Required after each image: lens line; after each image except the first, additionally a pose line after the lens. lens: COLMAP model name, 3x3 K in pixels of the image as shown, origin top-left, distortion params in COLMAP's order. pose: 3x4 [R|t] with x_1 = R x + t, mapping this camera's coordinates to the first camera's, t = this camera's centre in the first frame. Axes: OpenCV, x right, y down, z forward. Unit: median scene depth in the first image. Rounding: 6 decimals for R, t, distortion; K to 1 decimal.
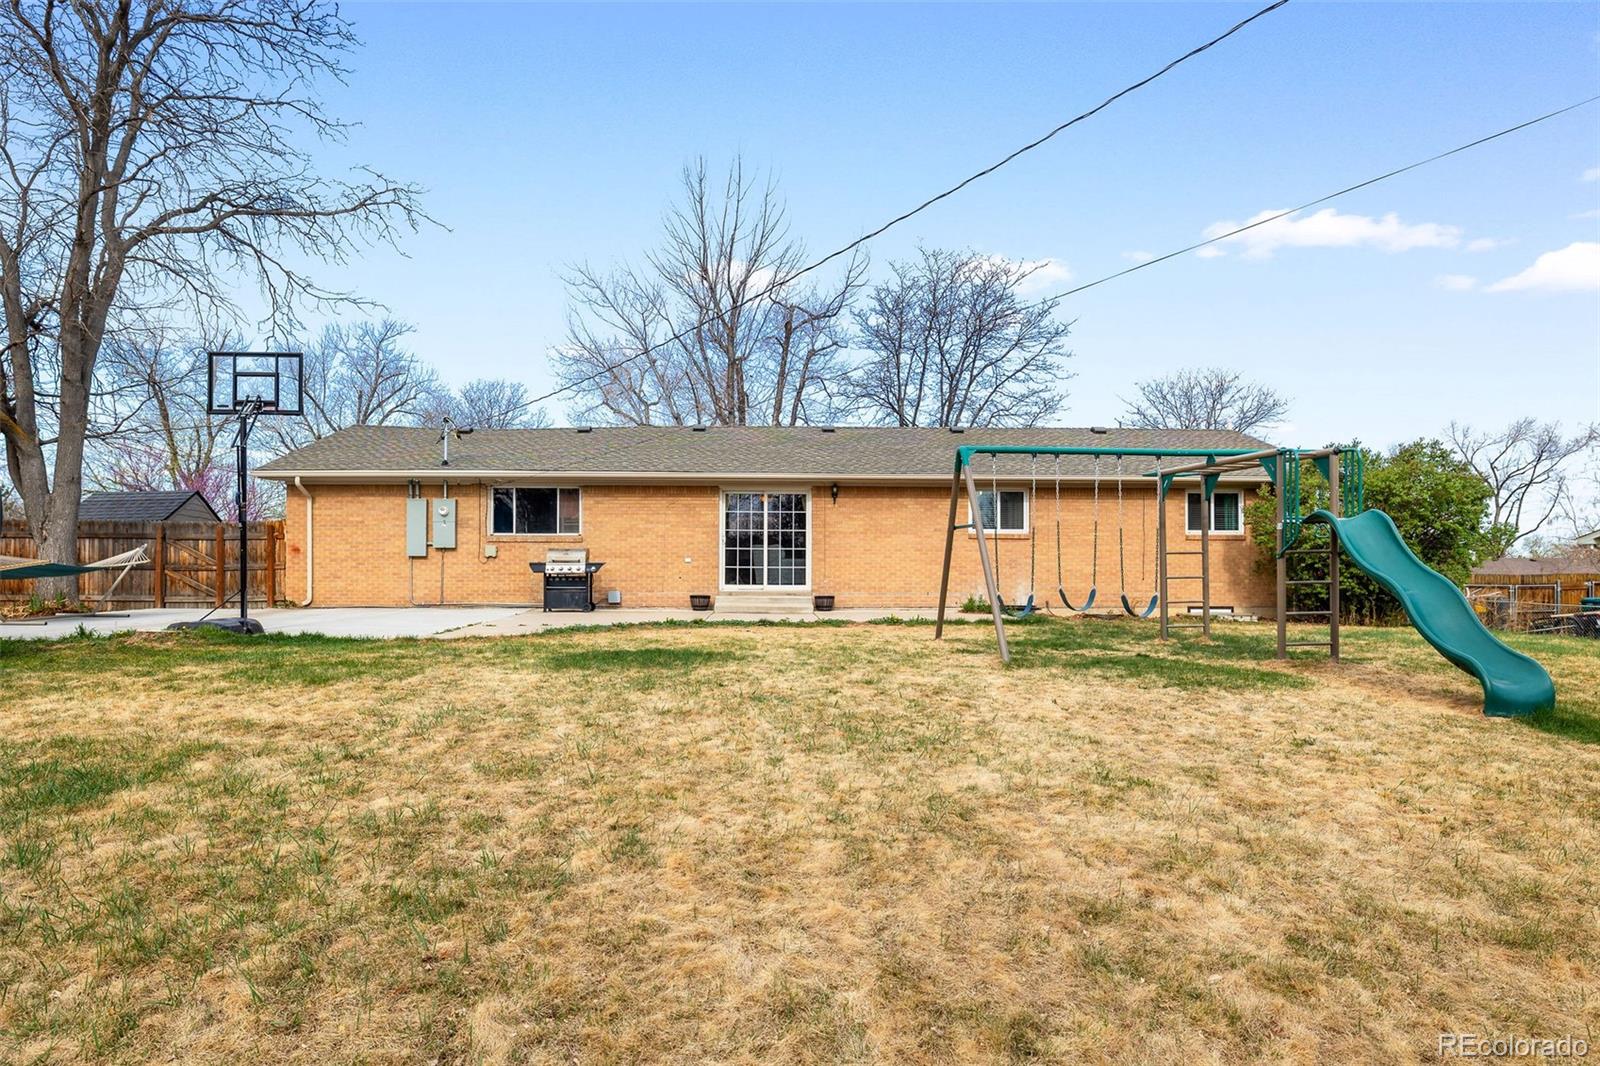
lens RADIAL K [[1015.4, 0, 800.0], [0, 1015.4, 533.0], [0, 0, 1]] dist [0.004164, 0.000445]
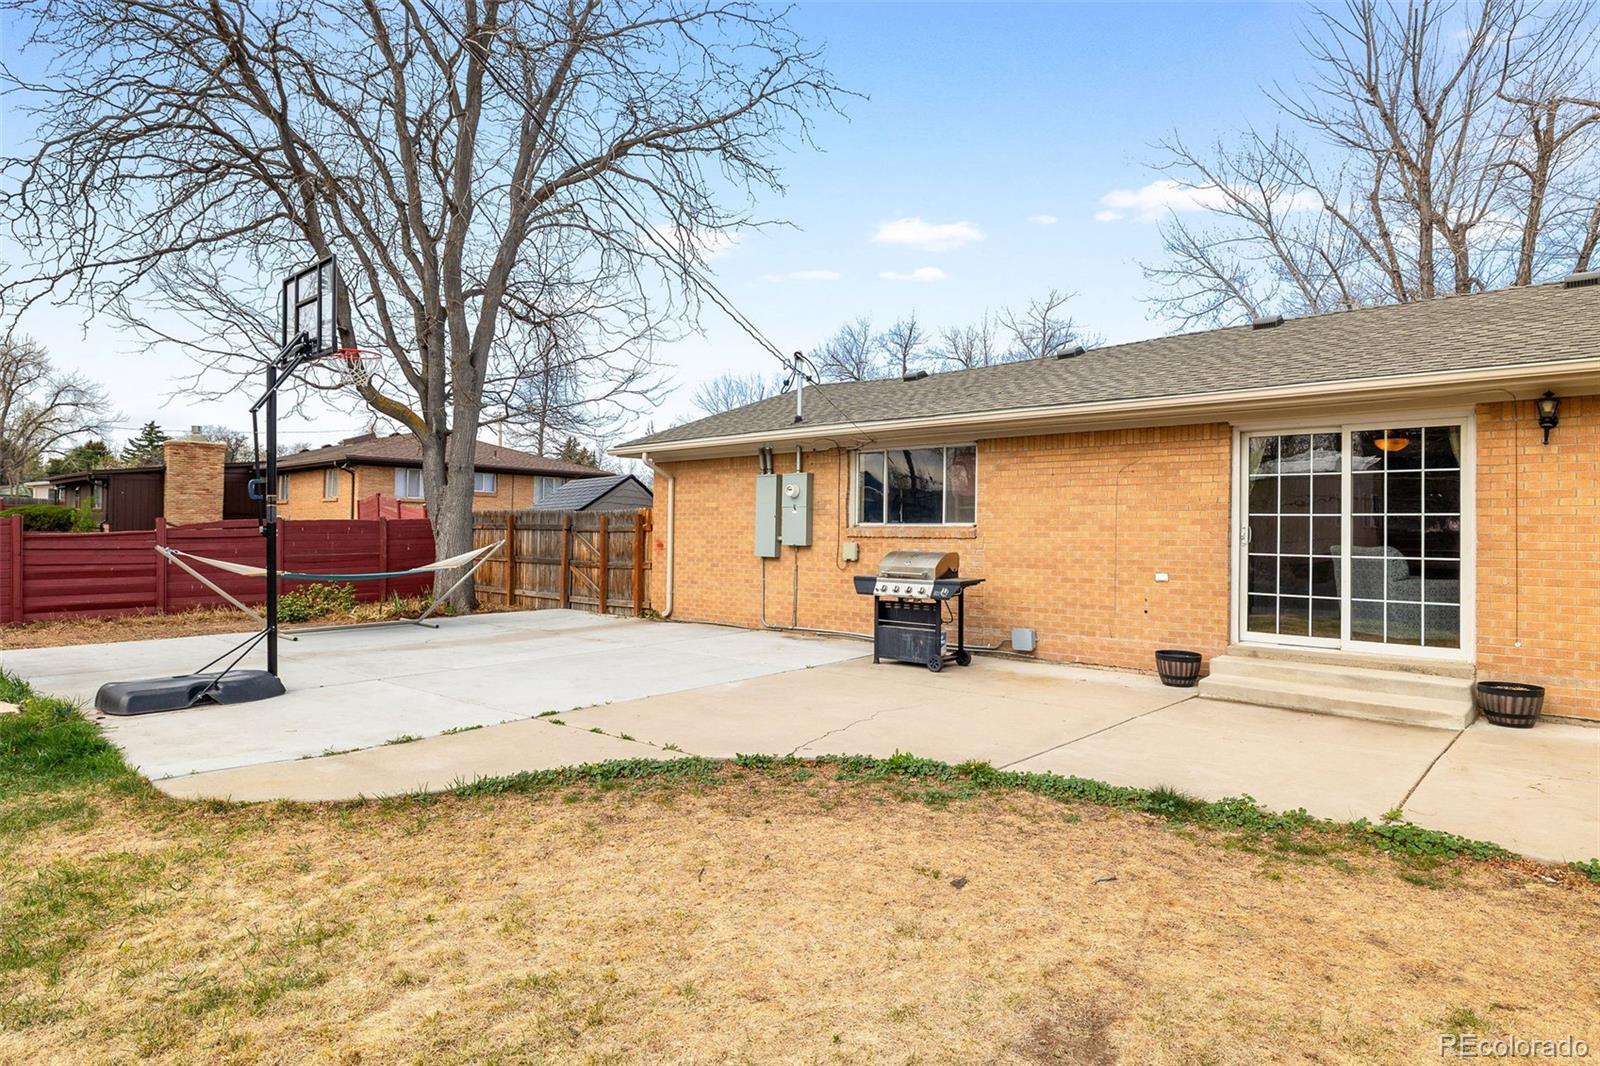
lens RADIAL K [[908.2, 0, 793.2], [0, 908.2, 514.3], [0, 0, 1]] dist [-0.000271, 0.001641]
pose [[0.712262, -0.008697, -0.701860, 0.072366], [0.019228, 0.999790, 0.007124, -0.010365], [0.701650, -0.018569, 0.712280, 0.561043]]
